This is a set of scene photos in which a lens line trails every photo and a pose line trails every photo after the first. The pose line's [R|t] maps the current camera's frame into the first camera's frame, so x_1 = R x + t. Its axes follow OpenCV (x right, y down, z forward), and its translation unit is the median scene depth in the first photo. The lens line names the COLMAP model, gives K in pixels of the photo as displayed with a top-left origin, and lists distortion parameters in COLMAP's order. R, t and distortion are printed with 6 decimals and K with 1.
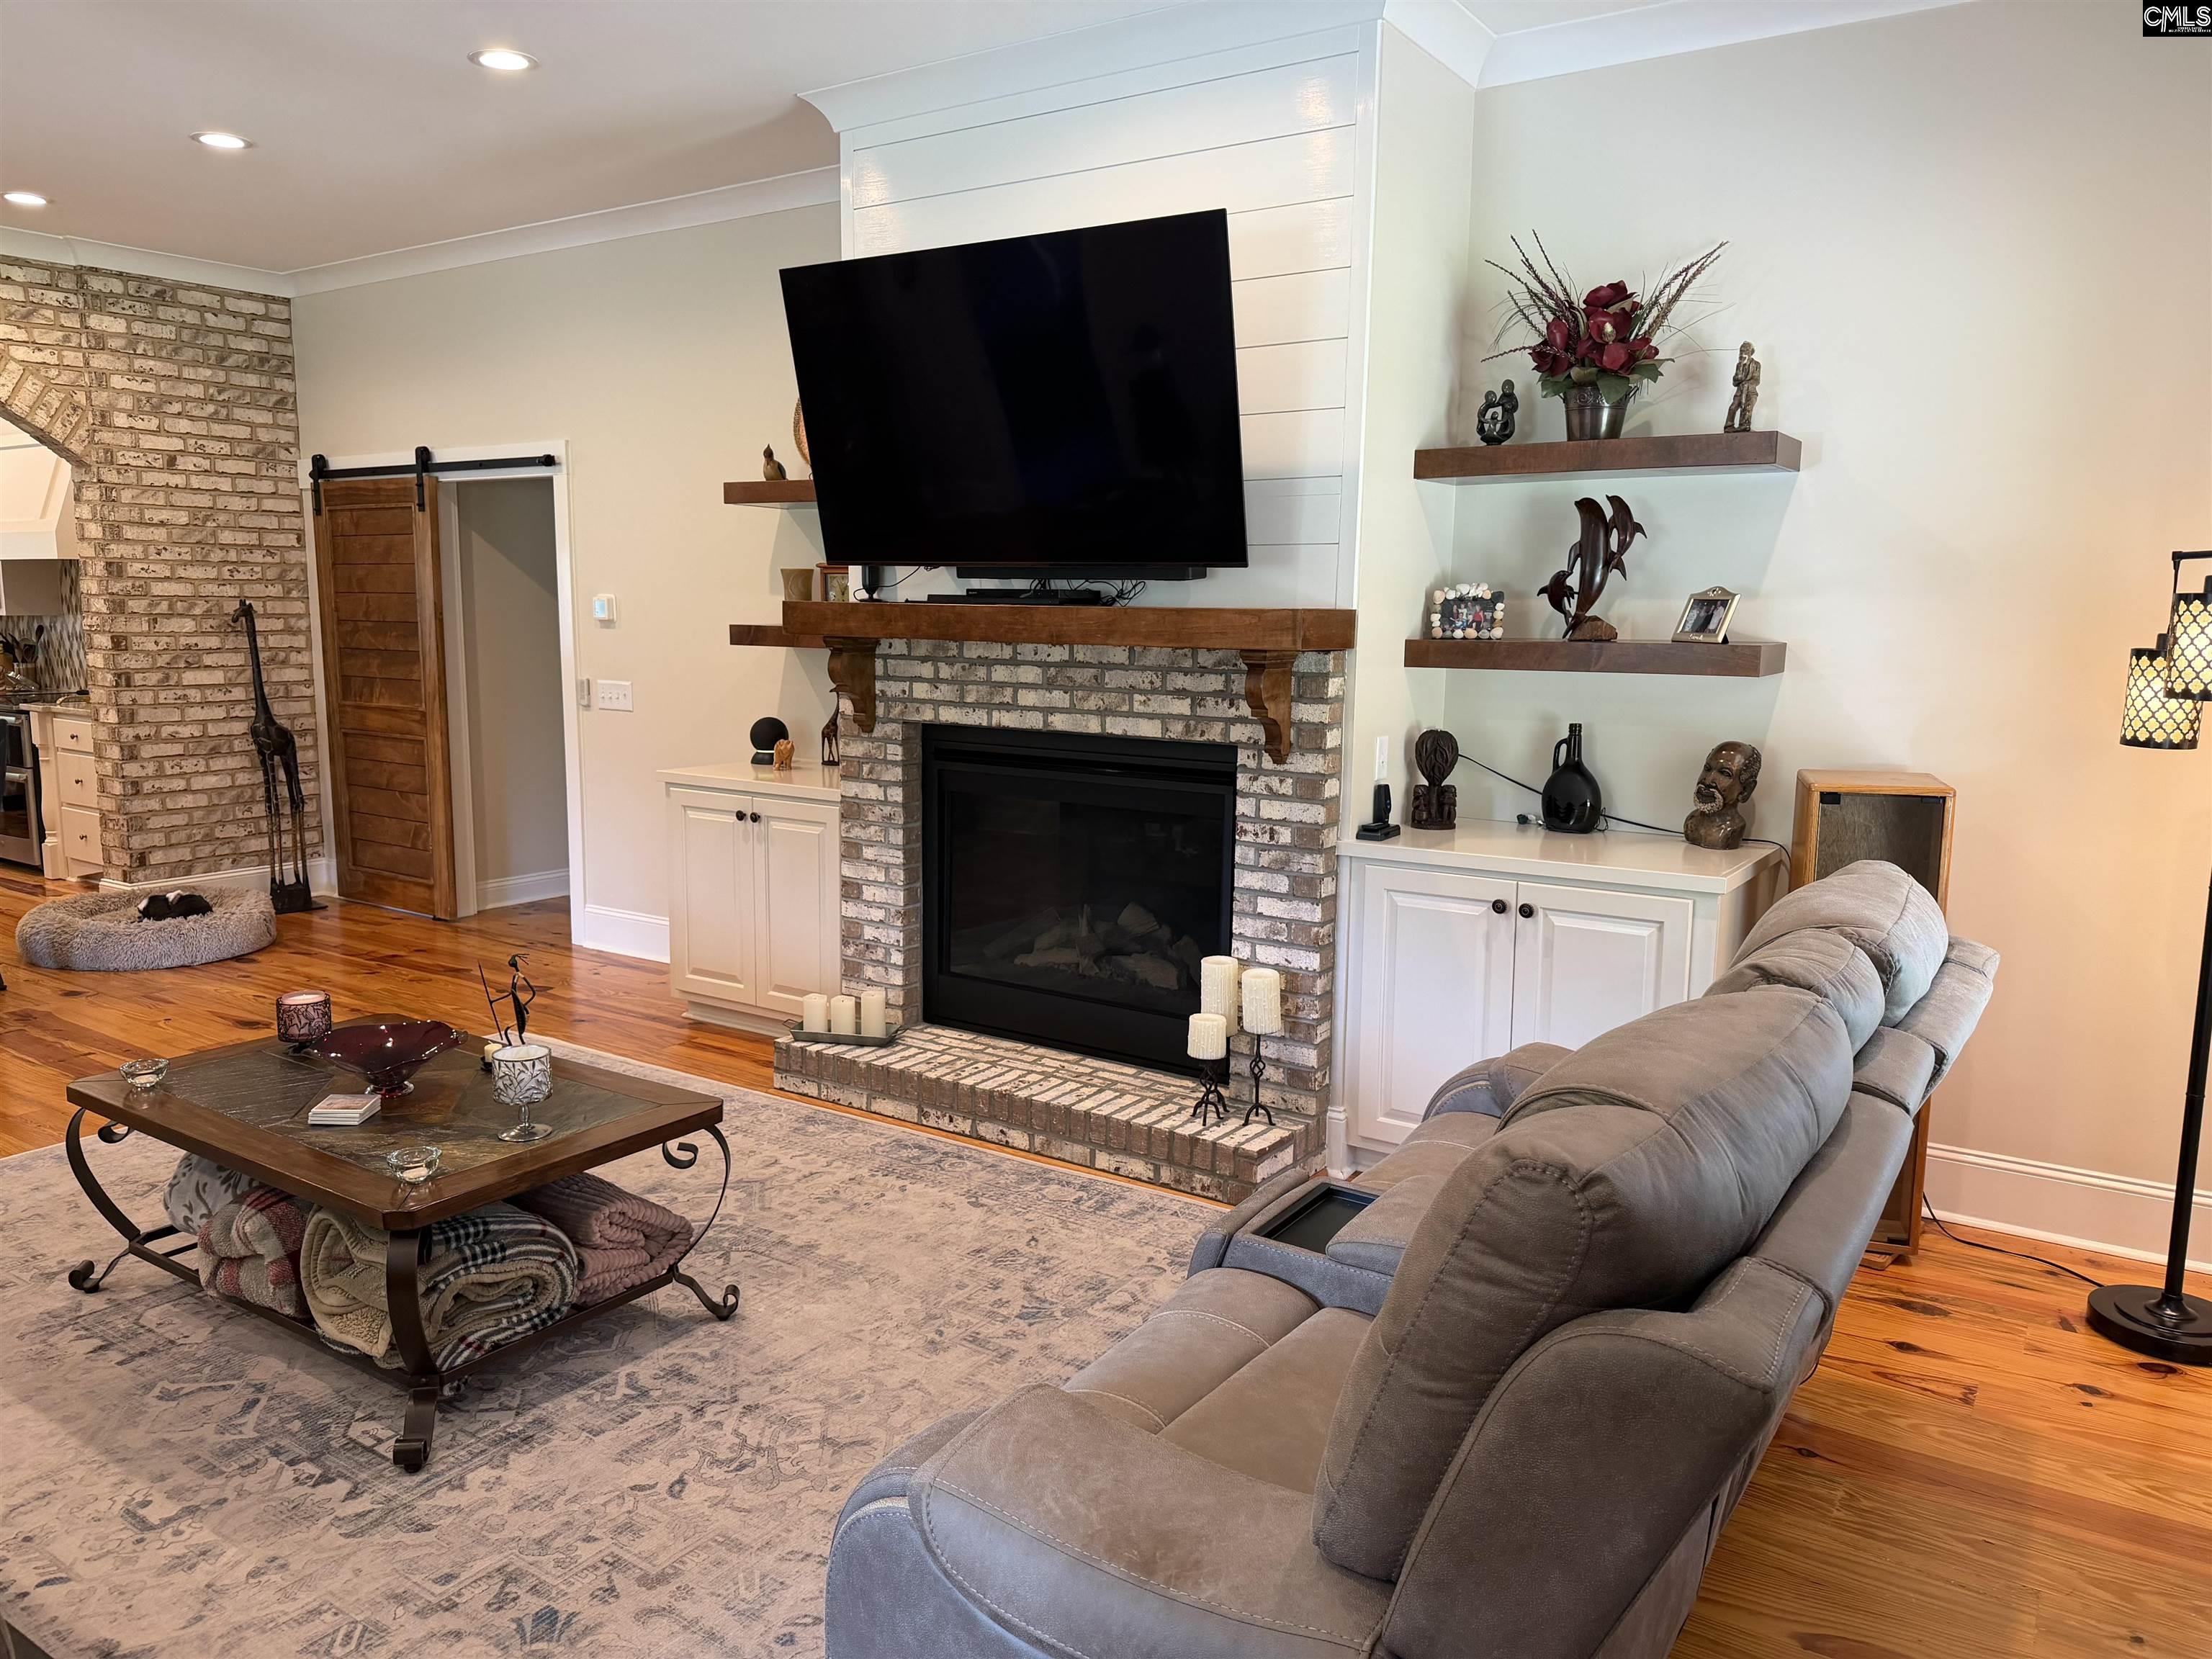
lens RADIAL K [[1547.8, 0, 1094.0], [0, 1547.8, 808.7], [0, 0, 1]] dist [0.069417, -0.080516]
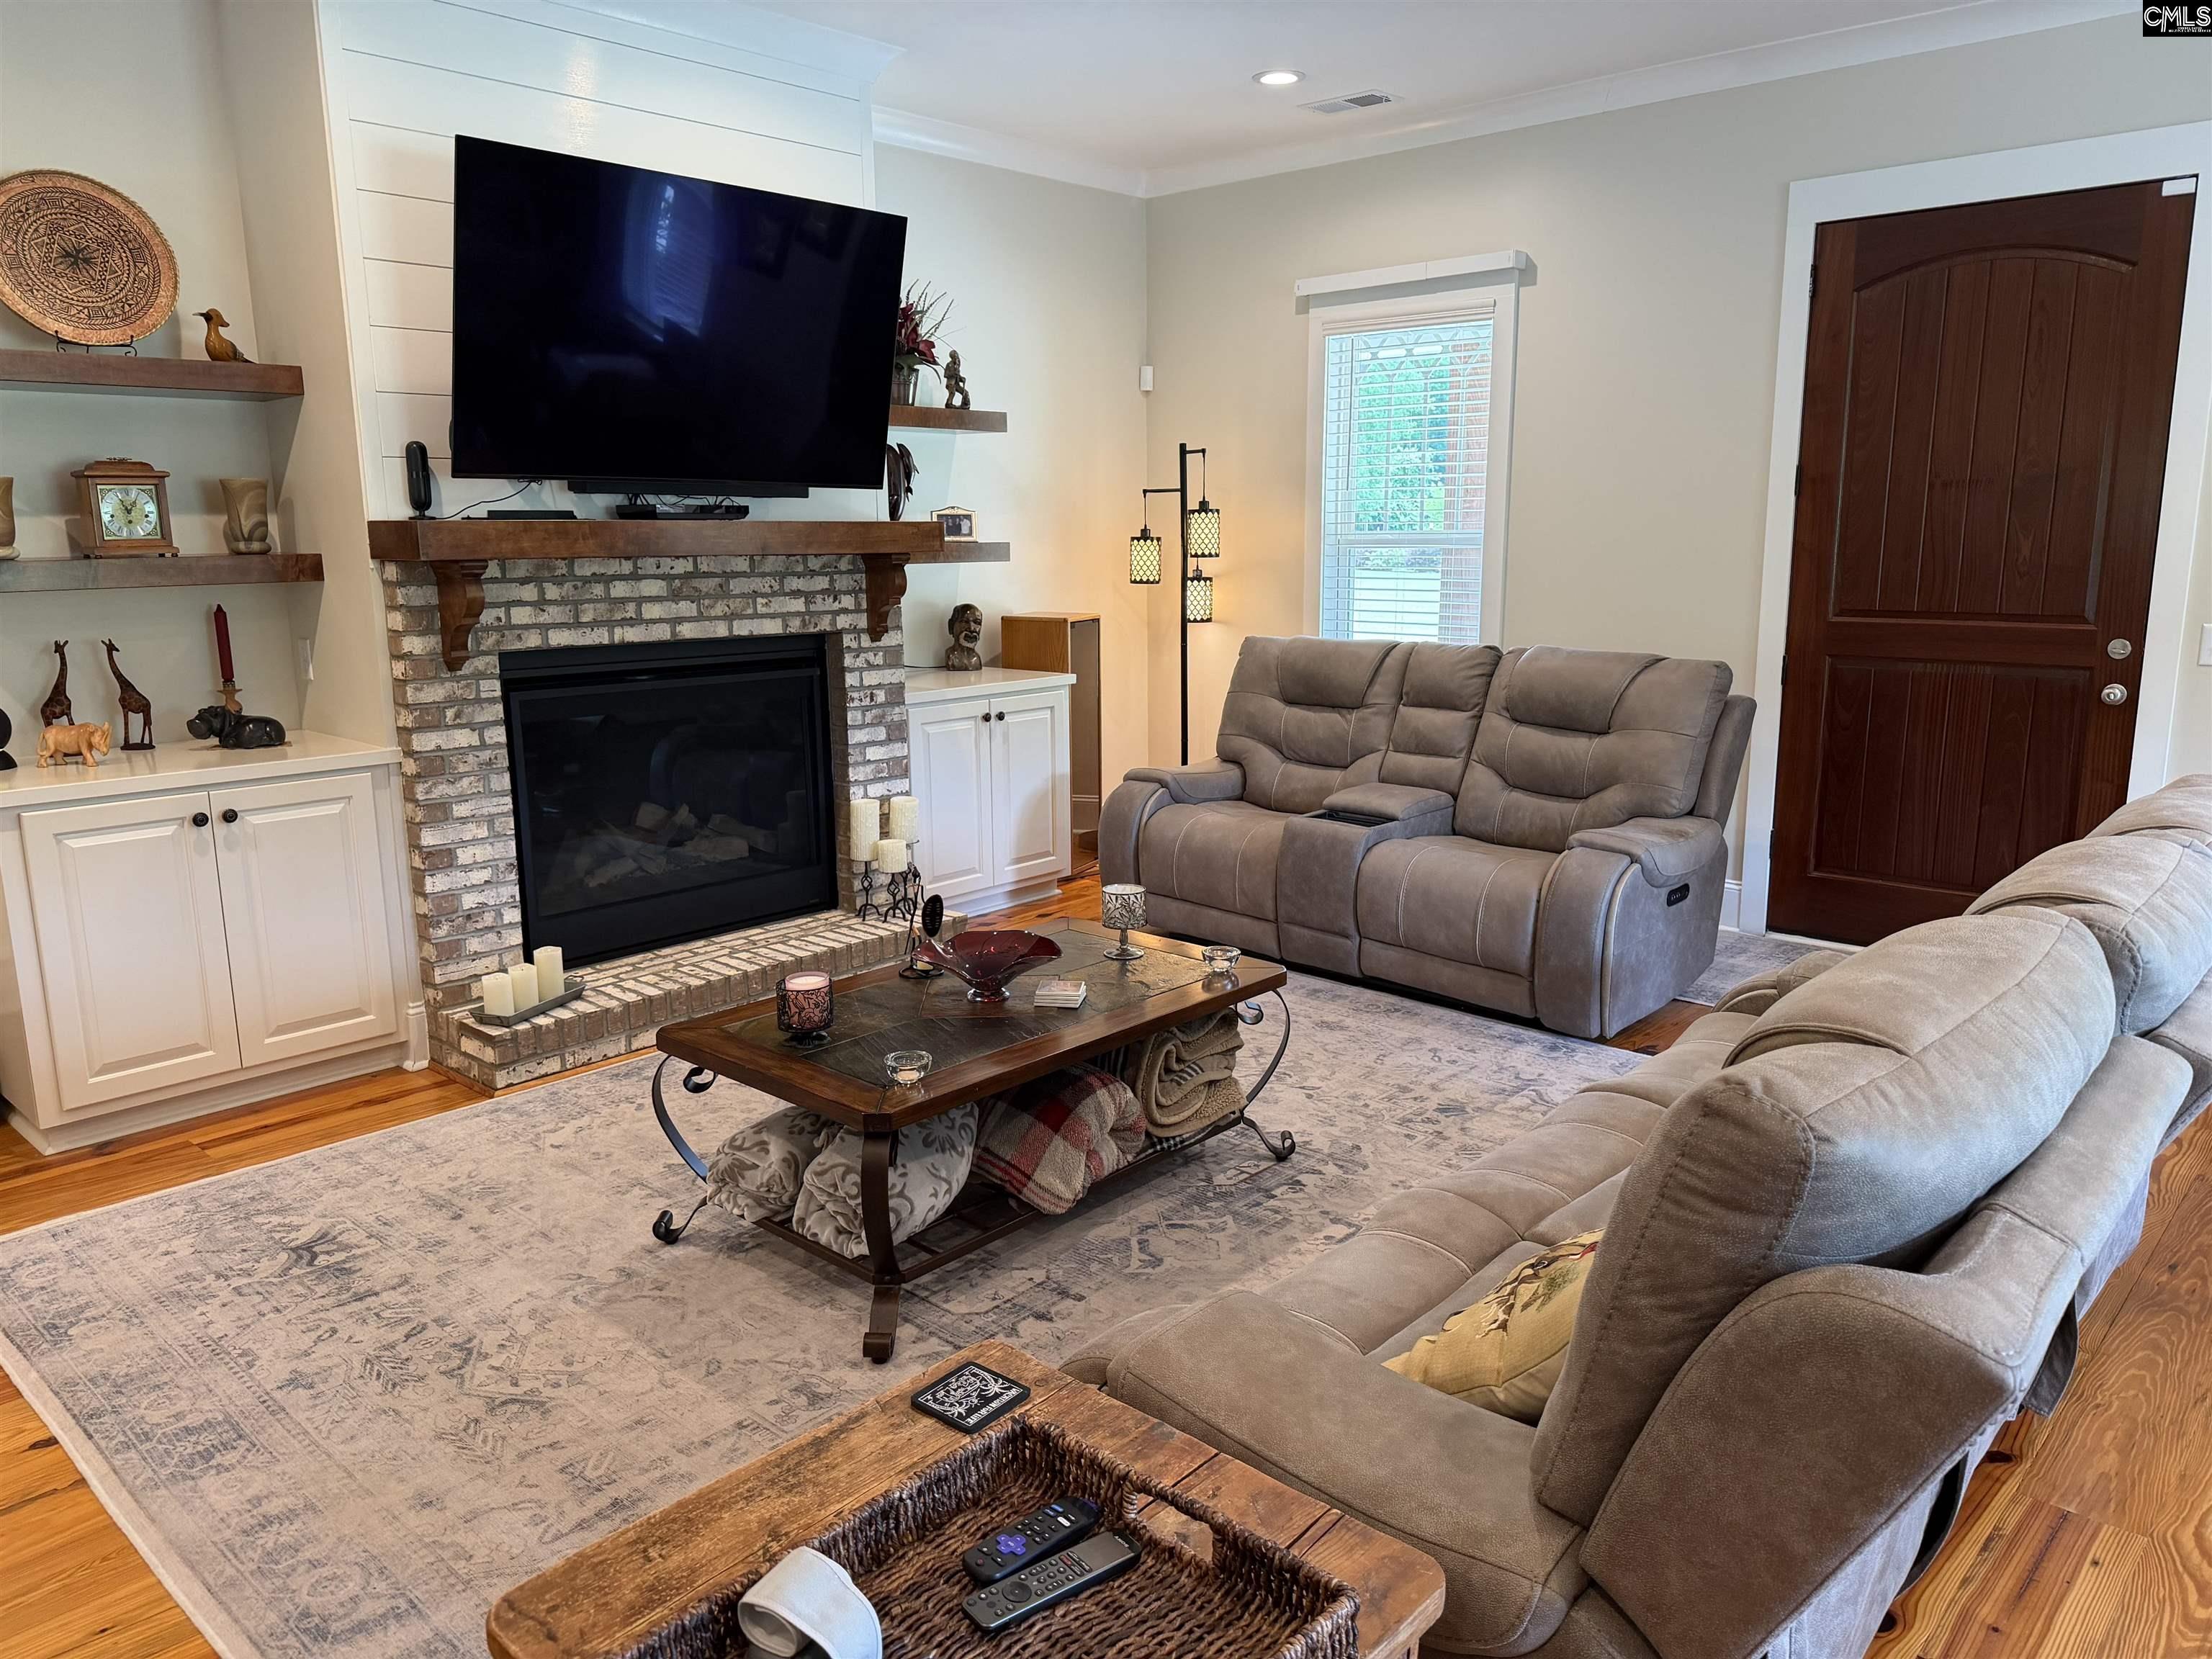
lens RADIAL K [[1547.8, 0, 1104.7], [0, 1547.8, 844.6], [0, 0, 1]] dist [0.069417, -0.080516]
pose [[0.145280, -0.208029, 0.967273, -0.998100], [0.143618, 0.971725, 0.187415, -0.069014], [-0.978911, 0.111690, 0.171049, 0.523036]]
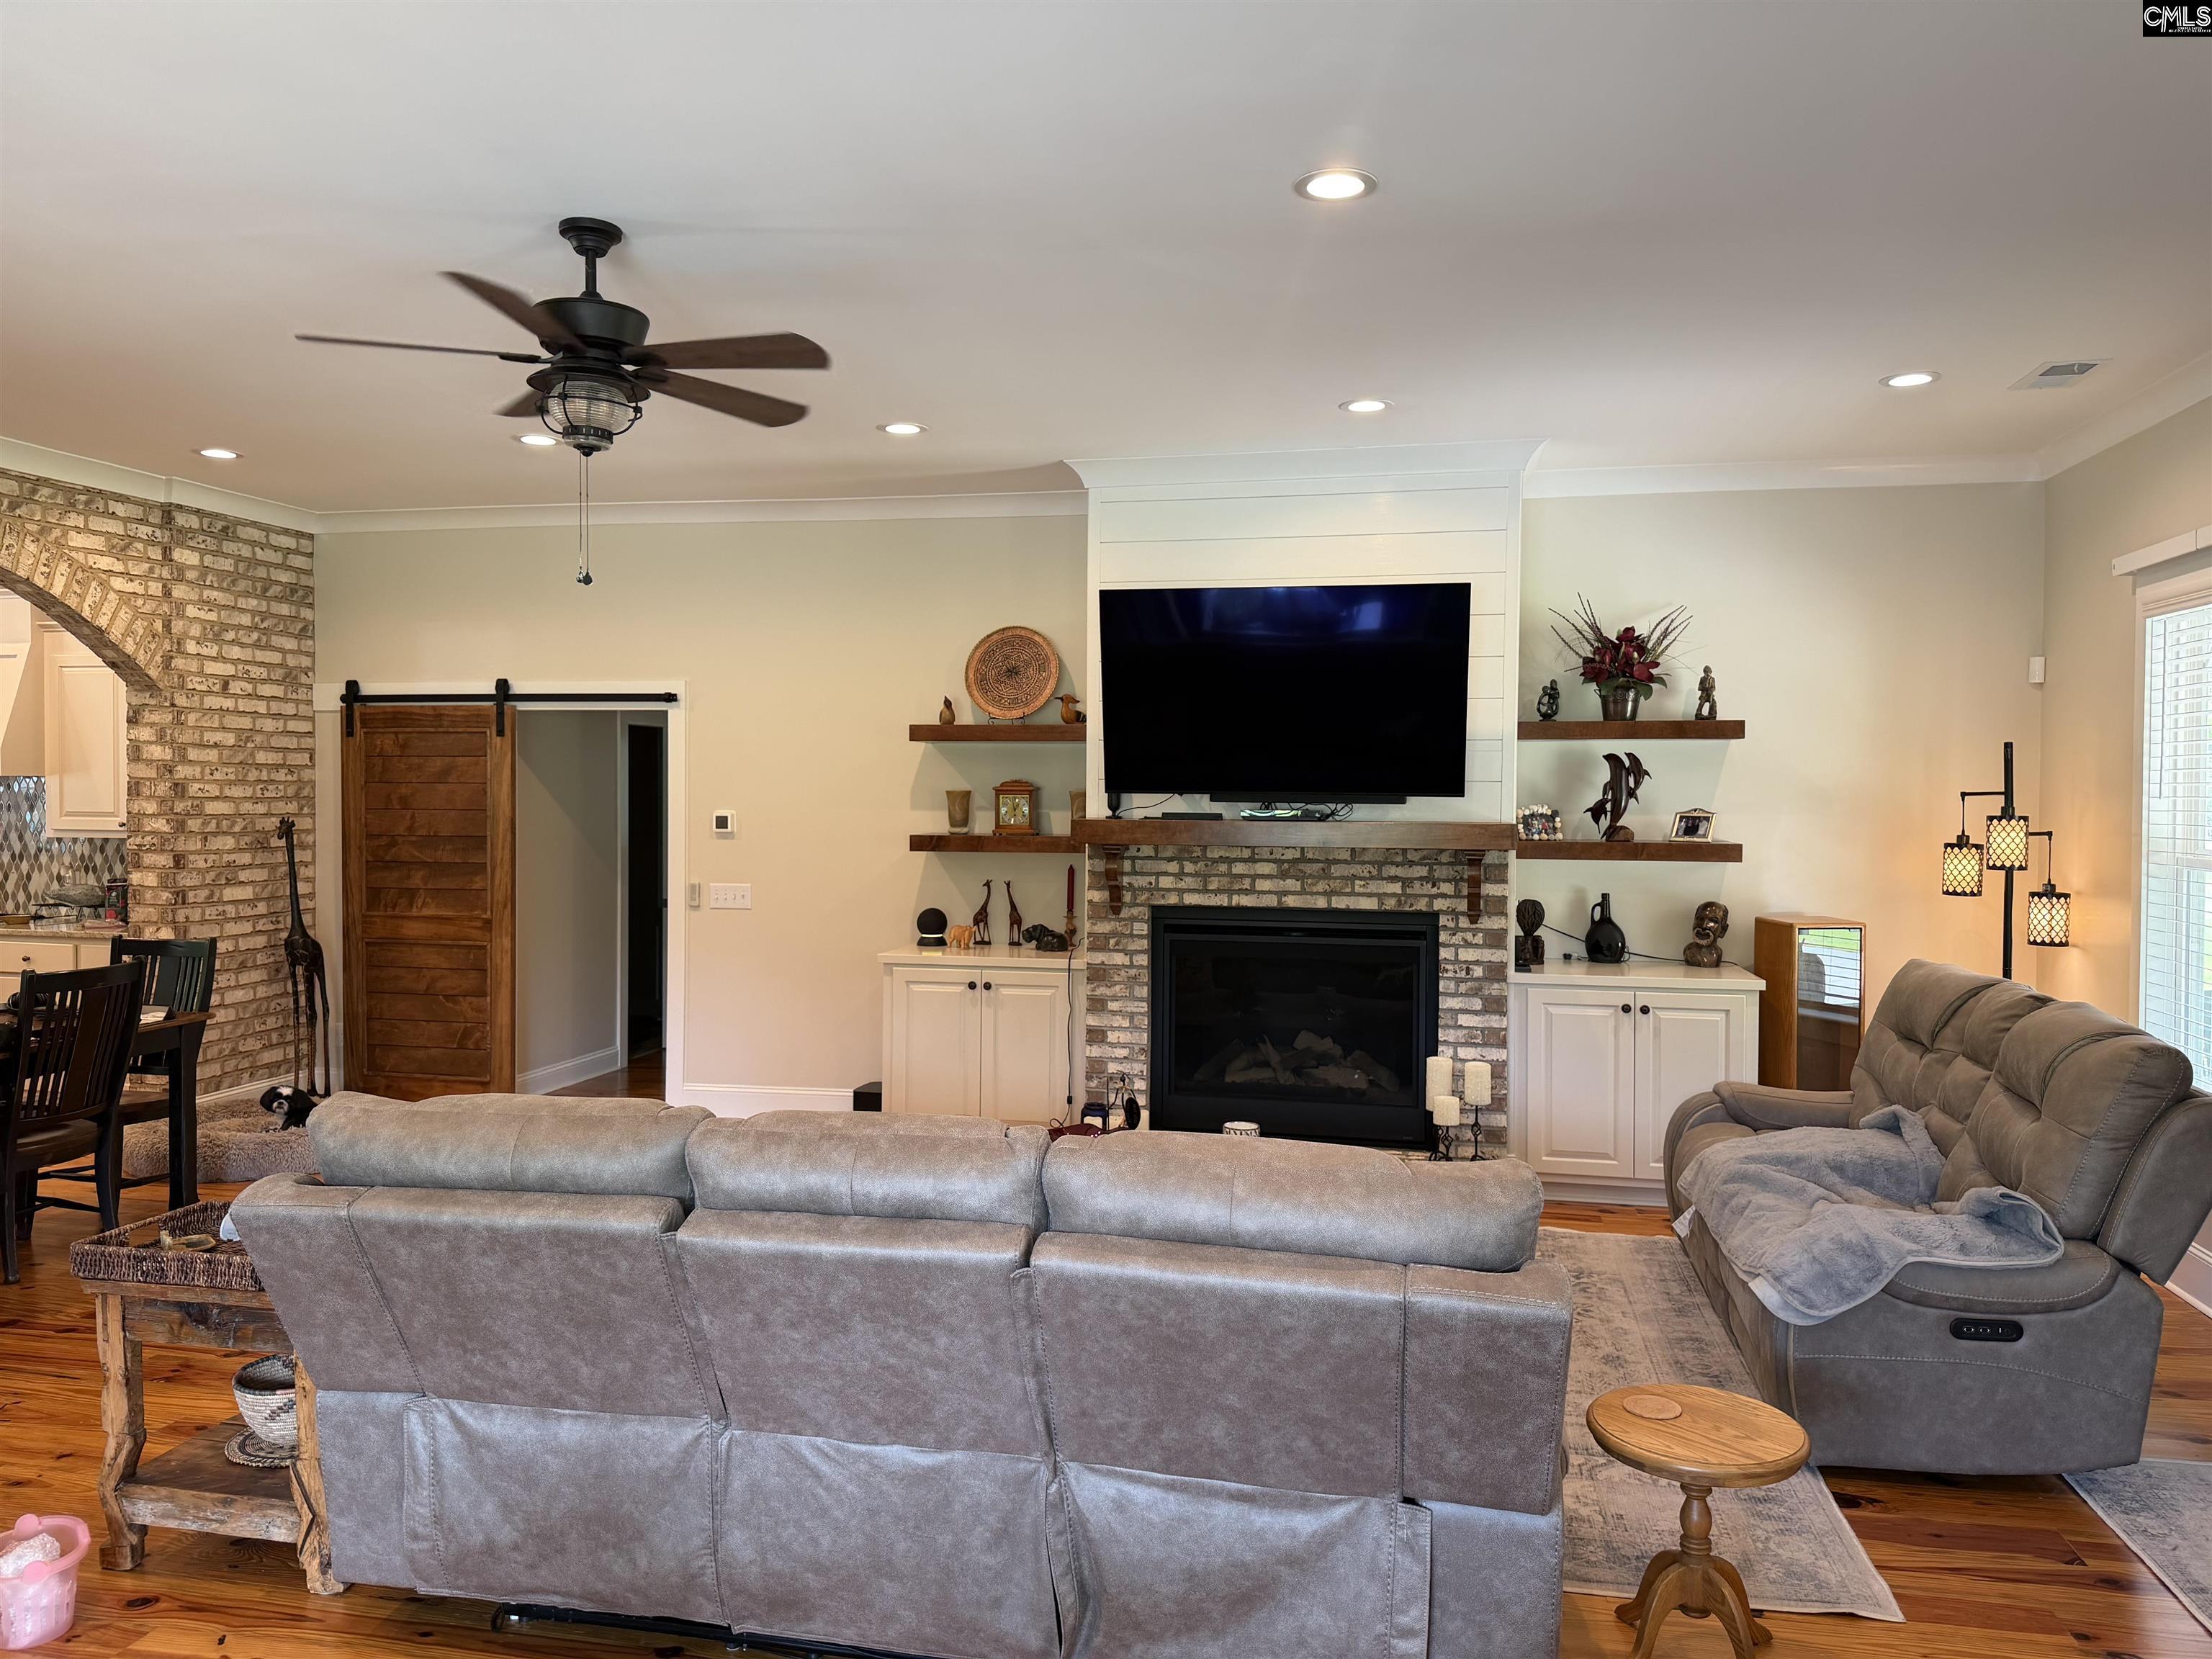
lens RADIAL K [[1547.8, 0, 1106.5], [0, 1547.8, 794.4], [0, 0, 1]] dist [0.069417, -0.080516]
pose [[0.927971, -0.003474, 0.372637, -0.676263], [0.052443, 0.991223, -0.121356, 0.010017], [-0.368945, 0.132157, 0.920008, -0.249253]]
